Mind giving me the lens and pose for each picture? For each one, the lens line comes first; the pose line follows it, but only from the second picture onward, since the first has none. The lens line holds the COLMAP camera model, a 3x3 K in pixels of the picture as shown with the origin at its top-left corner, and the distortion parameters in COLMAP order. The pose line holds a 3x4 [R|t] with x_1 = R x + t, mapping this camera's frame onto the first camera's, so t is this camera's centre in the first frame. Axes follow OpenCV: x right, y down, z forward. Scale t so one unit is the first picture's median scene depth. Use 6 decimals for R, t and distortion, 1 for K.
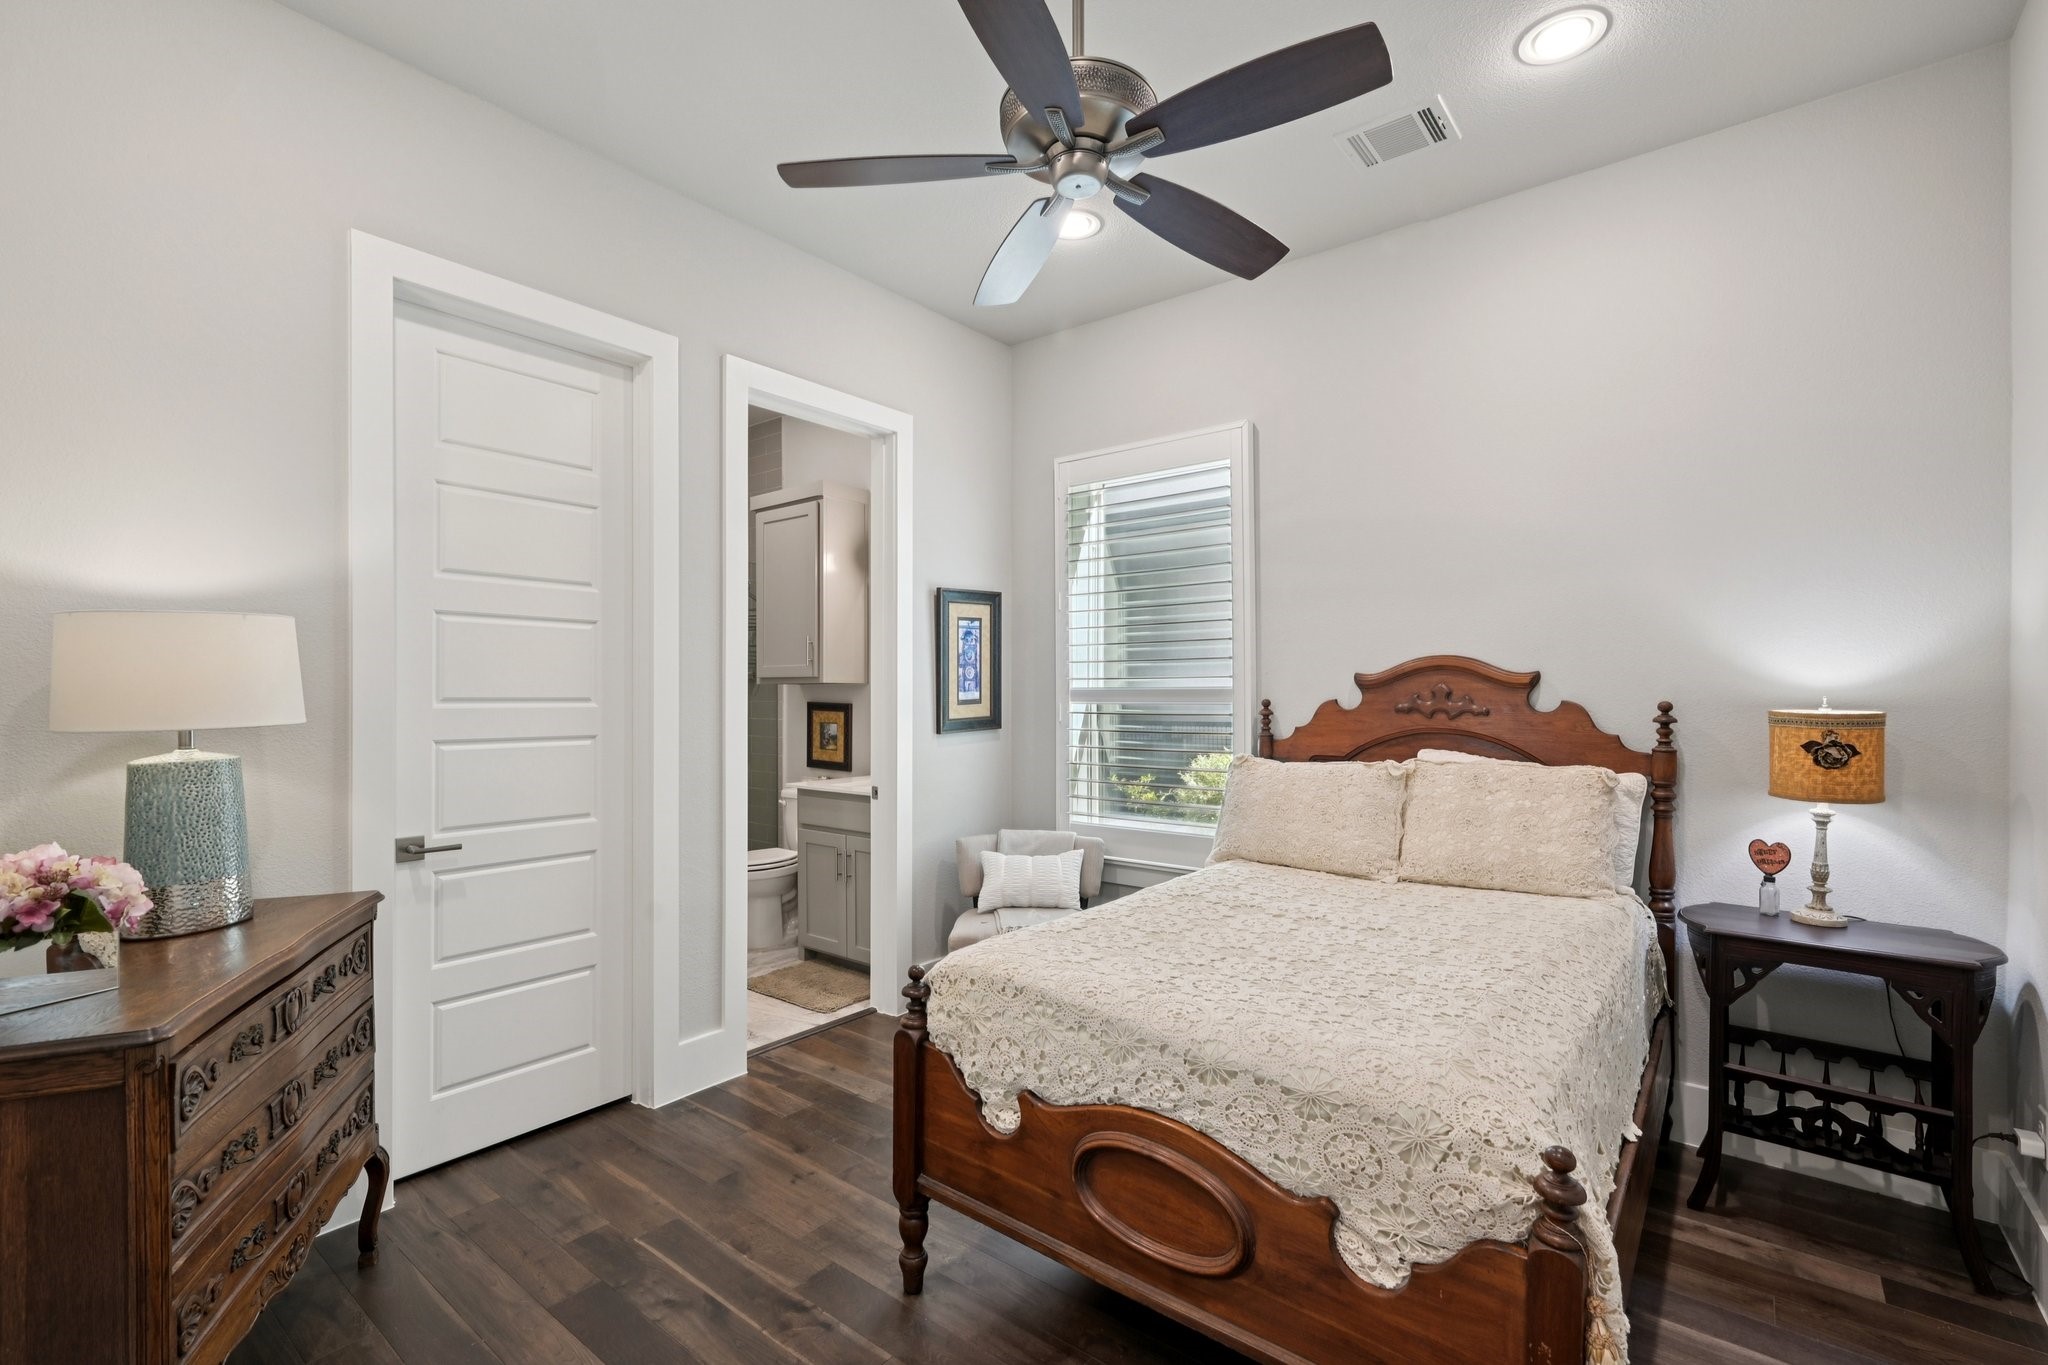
lens RADIAL K [[925.1, 0, 1020.5], [0, 925.1, 686.3], [0, 0, 1]] dist [0.001770, -0.000291]
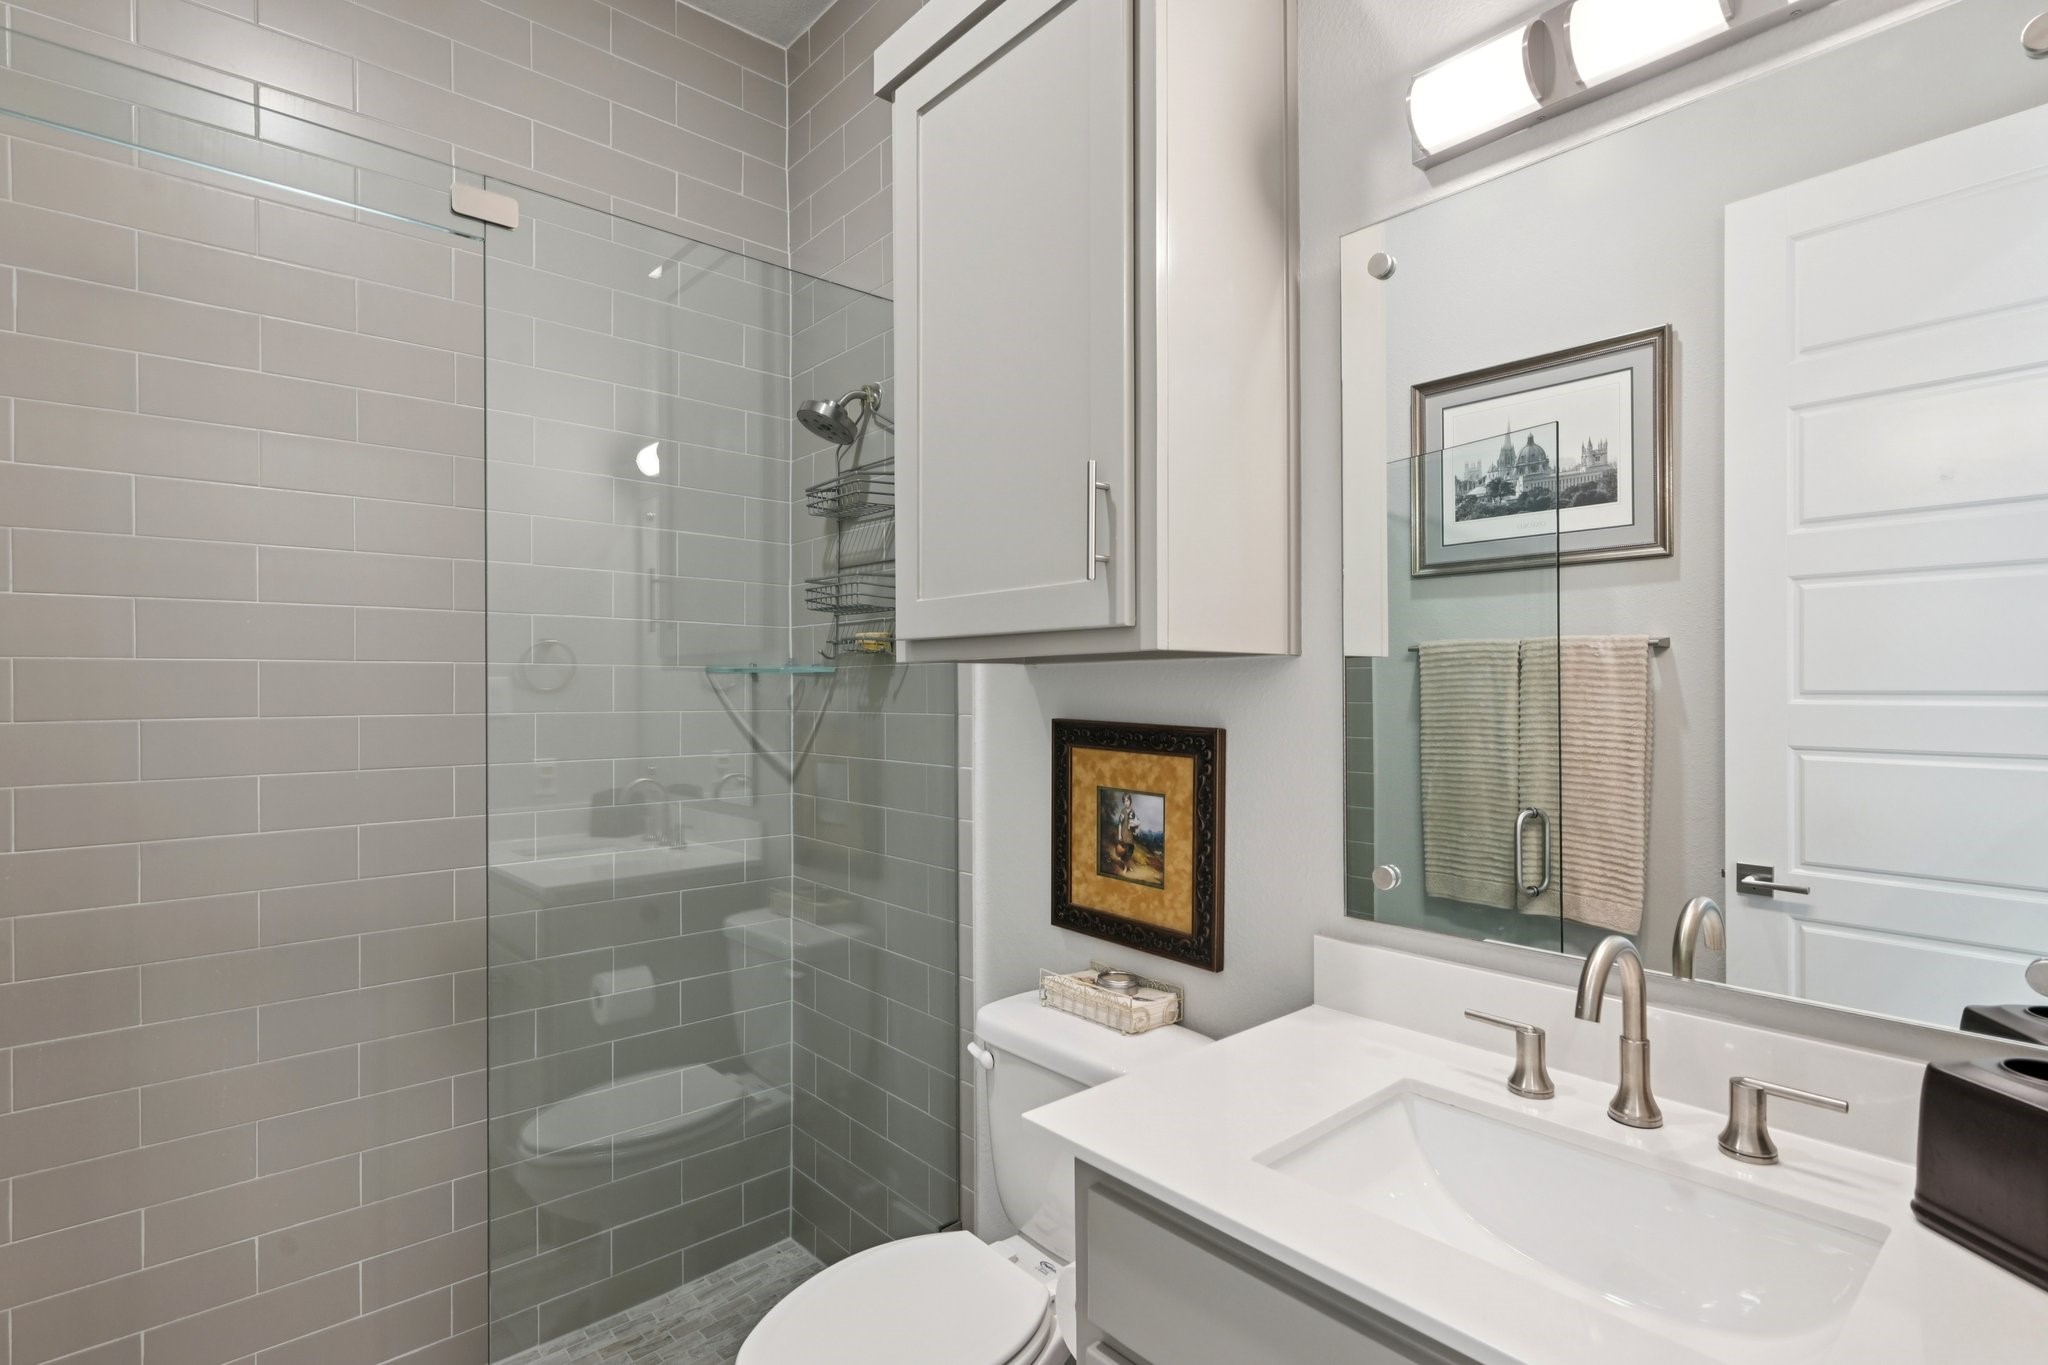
lens RADIAL K [[1005.3, 0, 1027.9], [0, 1005.3, 687.4], [0, 0, 1]] dist [0.005617, 0.000922]
pose [[0.987060, -0.000103, -0.160349, -0.188684], [0.000435, 0.999998, 0.002034, 0.005788], [0.160349, -0.002077, 0.987058, 0.677995]]
